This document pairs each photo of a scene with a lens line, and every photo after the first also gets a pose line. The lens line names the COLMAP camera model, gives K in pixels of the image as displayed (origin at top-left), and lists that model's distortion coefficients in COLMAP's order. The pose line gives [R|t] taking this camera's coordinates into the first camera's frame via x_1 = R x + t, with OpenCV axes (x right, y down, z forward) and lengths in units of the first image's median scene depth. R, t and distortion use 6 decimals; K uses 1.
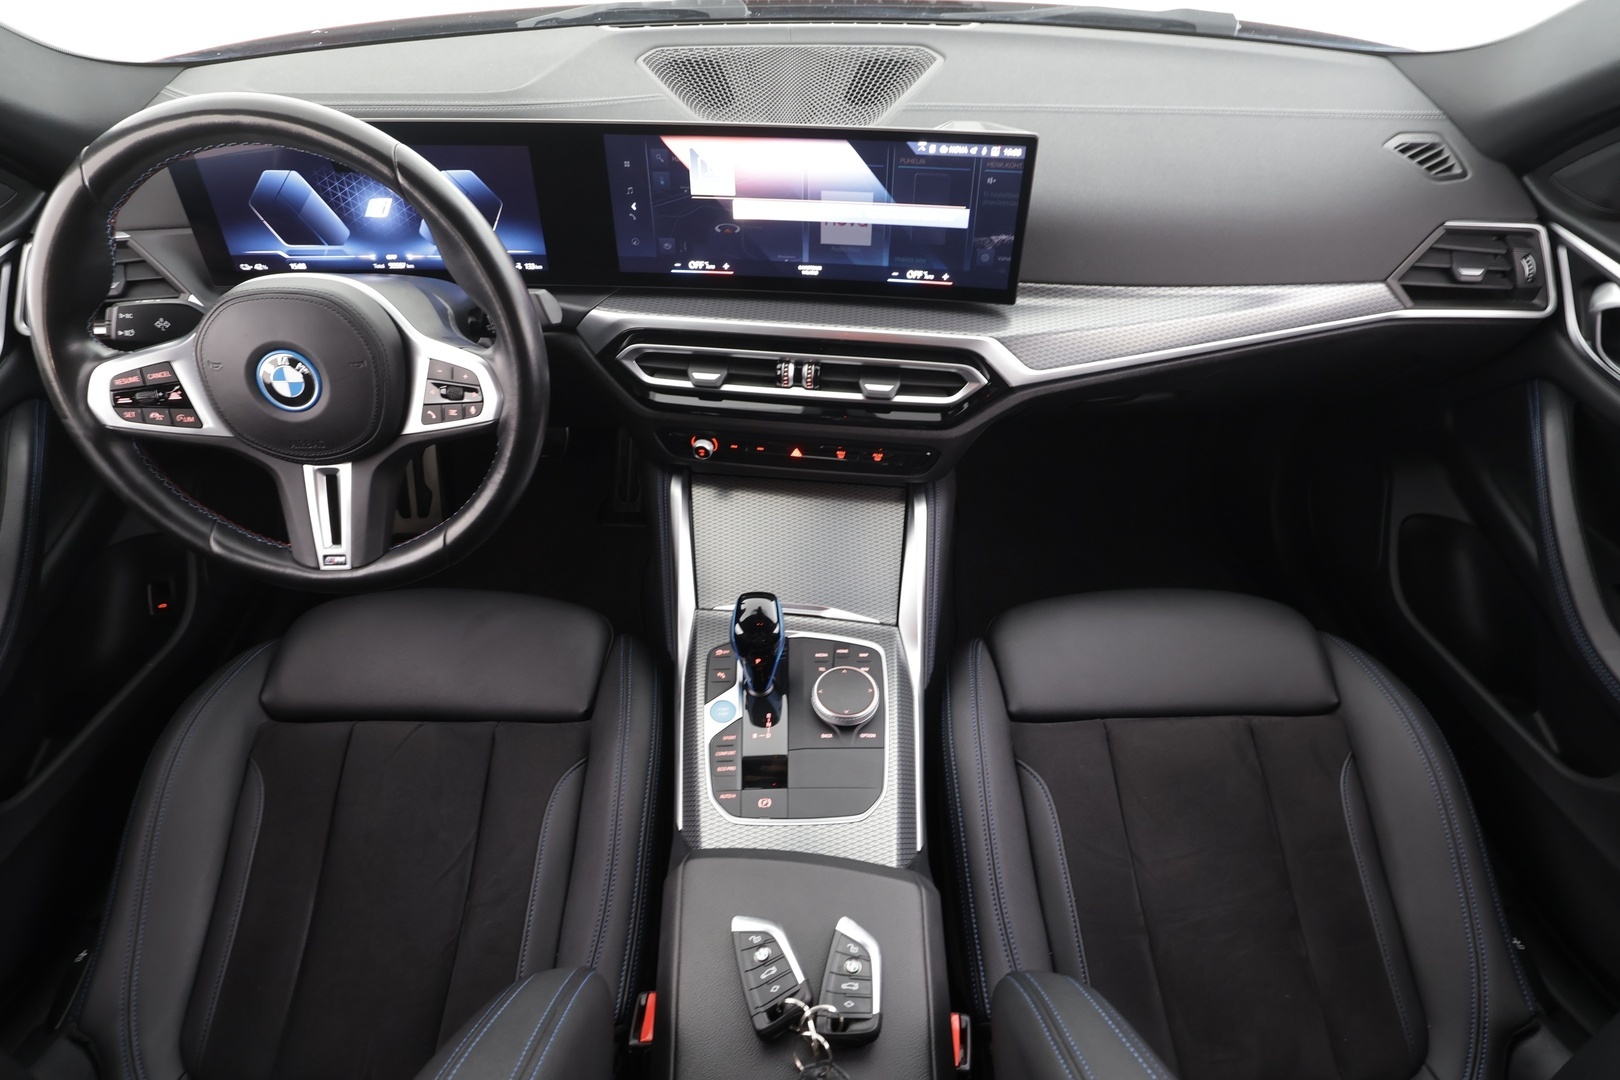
lens RADIAL K [[884.2, 0, 806.6], [0, 884.2, 550.2], [0, 0, 1]] dist [-0.005008, 0.000799]
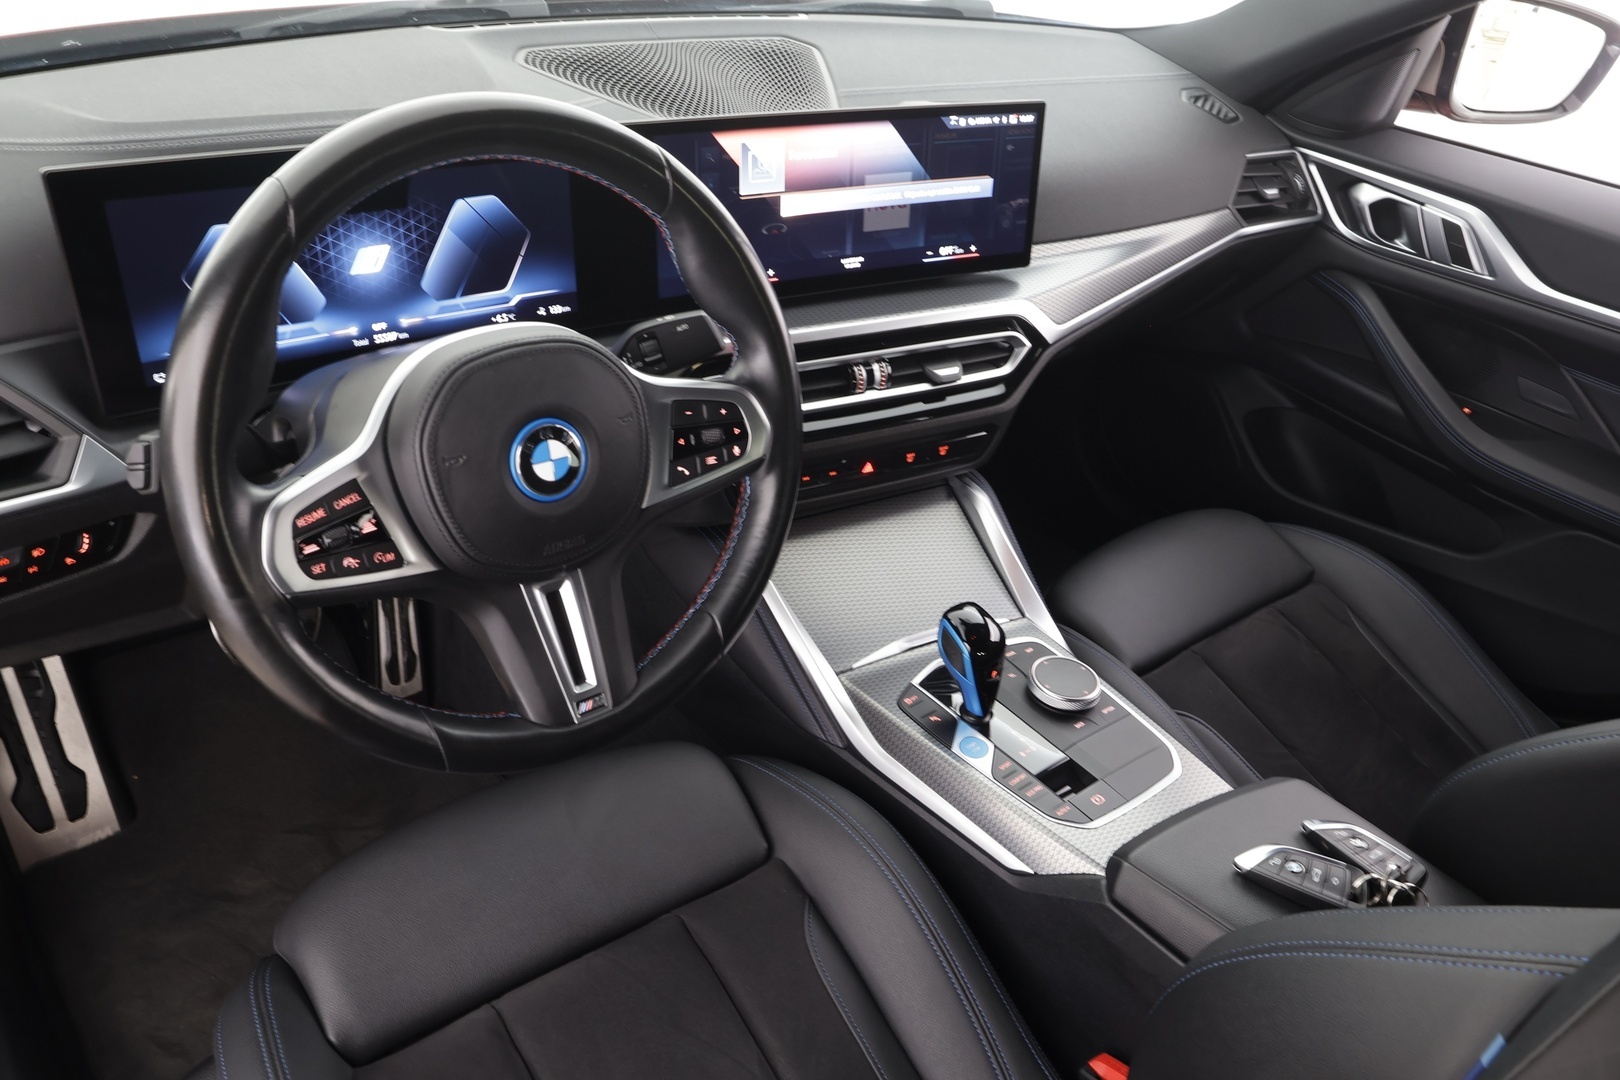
lens RADIAL K [[1224.6, 0, 814.6], [0, 1224.6, 551.7], [0, 0, 1]] dist [-0.002610, -0.014253]
pose [[0.788085, -0.265112, 0.555552, -0.811700], [0.344036, 0.938088, -0.040376, -0.001711], [-0.510453, 0.222949, 0.830501, 0.044064]]
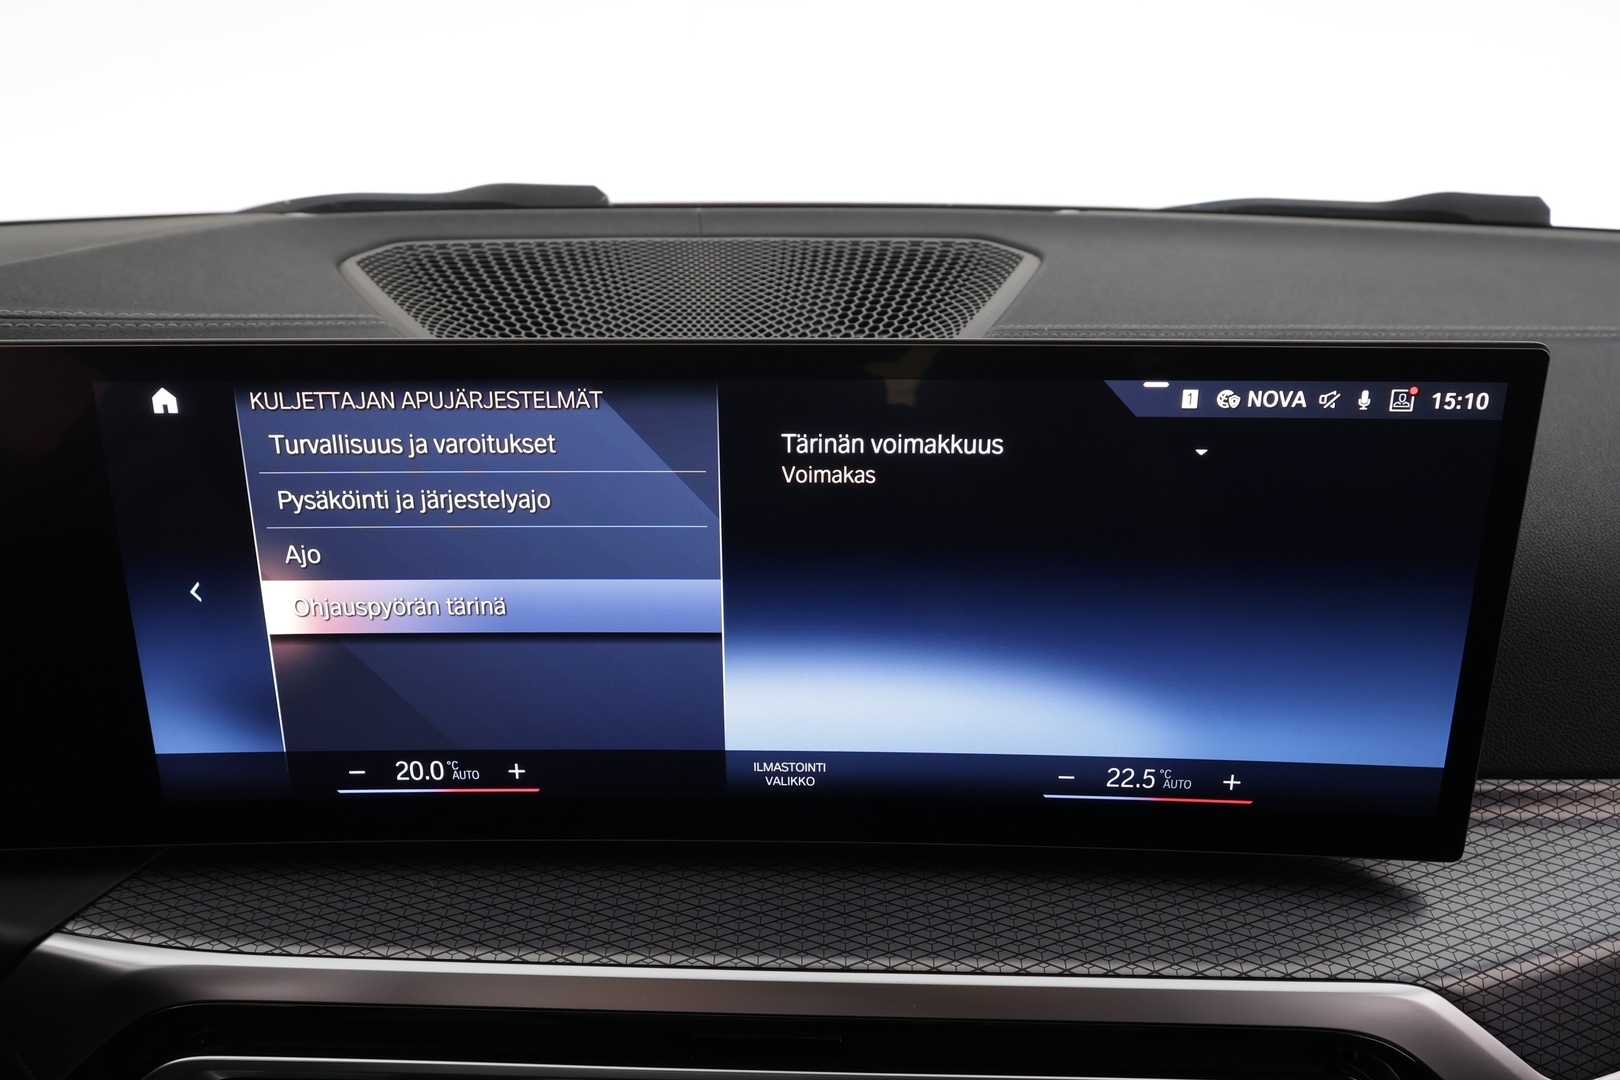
lens RADIAL K [[1030.1, 0, 818.8], [0, 1030.1, 593.7], [0, 0, 1]] dist [-0.000881, 0.002420]
pose [[0.994222, -0.034410, 0.101676, -0.020674], [0.064961, 0.946956, -0.314730, -0.264685], [-0.085452, 0.319517, 0.943720, 0.642367]]
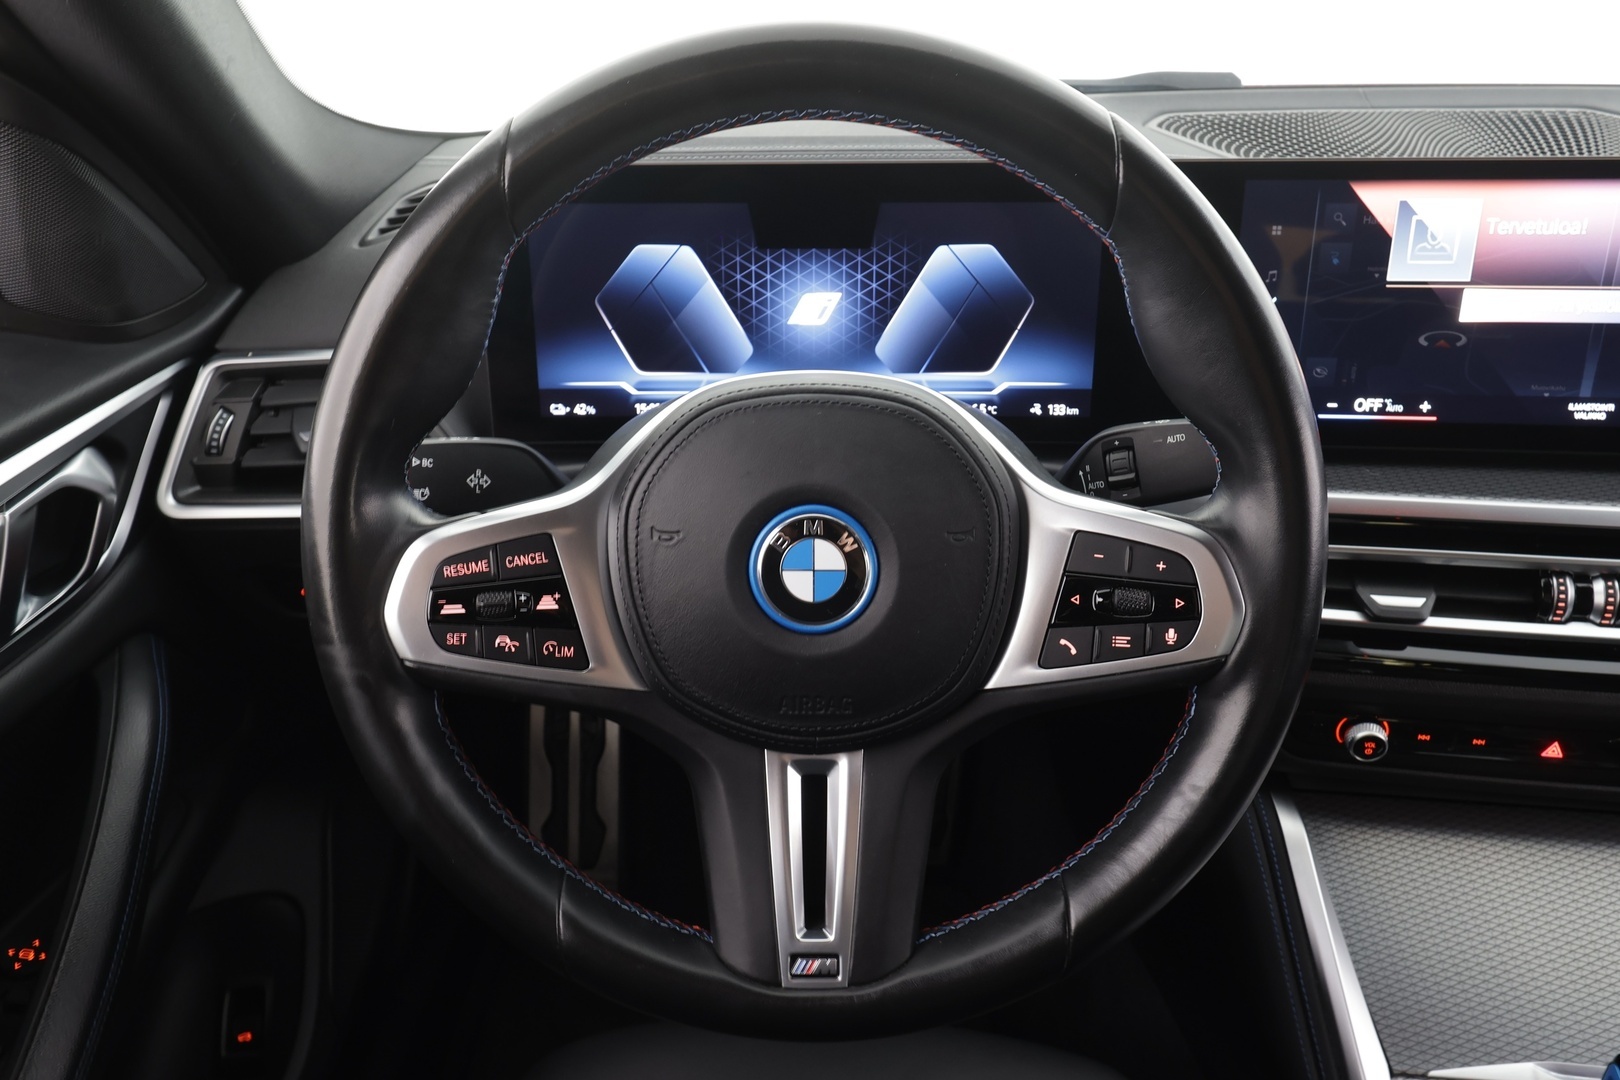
lens RADIAL K [[1173.7, 0, 803.9], [0, 1173.7, 543.1], [0, 0, 1]] dist [0.001269, -0.001894]
pose [[0.999265, 0.003268, -0.038197, -0.460430], [-0.014842, 0.951635, -0.306872, -0.008890], [0.035347, 0.307214, 0.950984, 0.319846]]
